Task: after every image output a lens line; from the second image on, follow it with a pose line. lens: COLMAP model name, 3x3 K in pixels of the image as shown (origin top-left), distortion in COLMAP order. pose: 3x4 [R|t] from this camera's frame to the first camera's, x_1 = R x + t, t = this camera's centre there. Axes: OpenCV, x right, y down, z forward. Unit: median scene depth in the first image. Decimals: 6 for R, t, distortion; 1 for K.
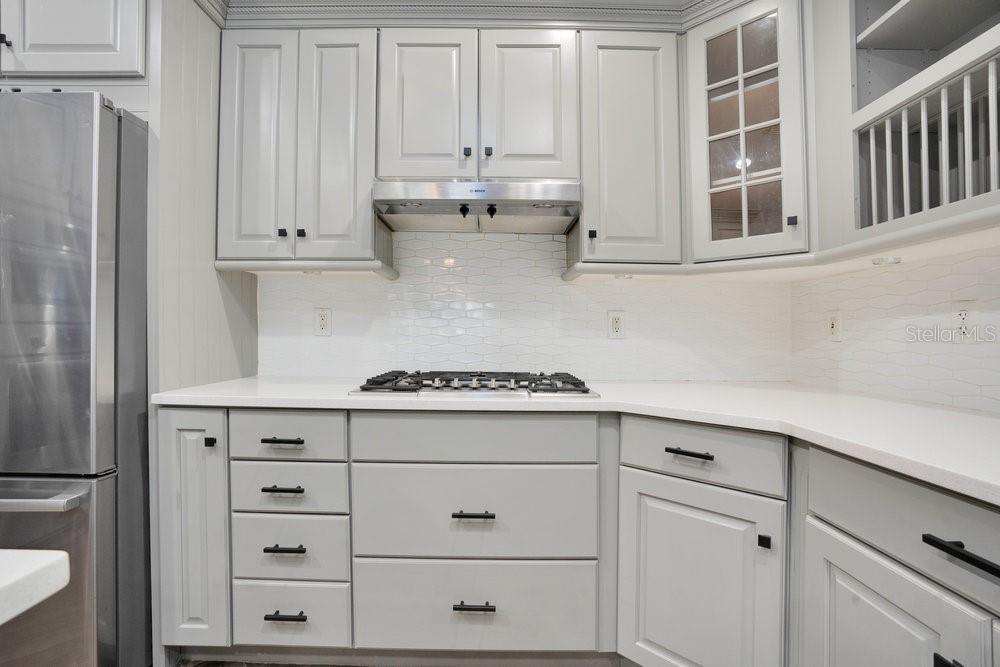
lens RADIAL K [[470.9, 0, 490.3], [0, 470.9, 319.2], [0, 0, 1]] dist [-0.059287, 0.029354]
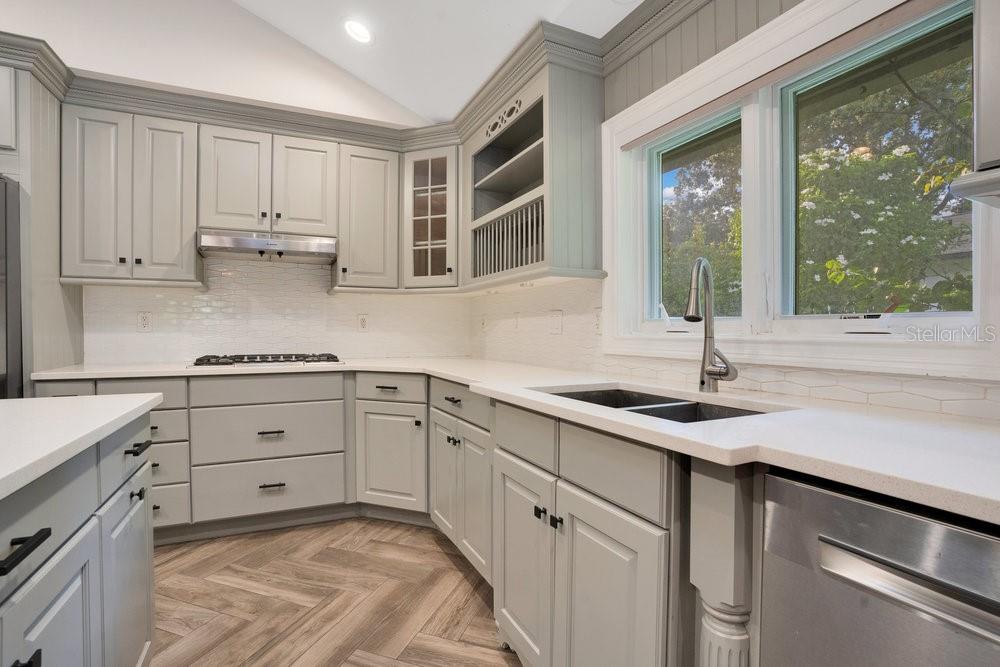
lens RADIAL K [[470.9, 0, 490.3], [0, 470.9, 319.2], [0, 0, 1]] dist [-0.059287, 0.029354]
pose [[0.898561, 0.001075, 0.438848, -0.051761], [-0.005330, 0.999950, 0.008464, -0.023515], [-0.438817, -0.009944, 0.898522, -0.787865]]
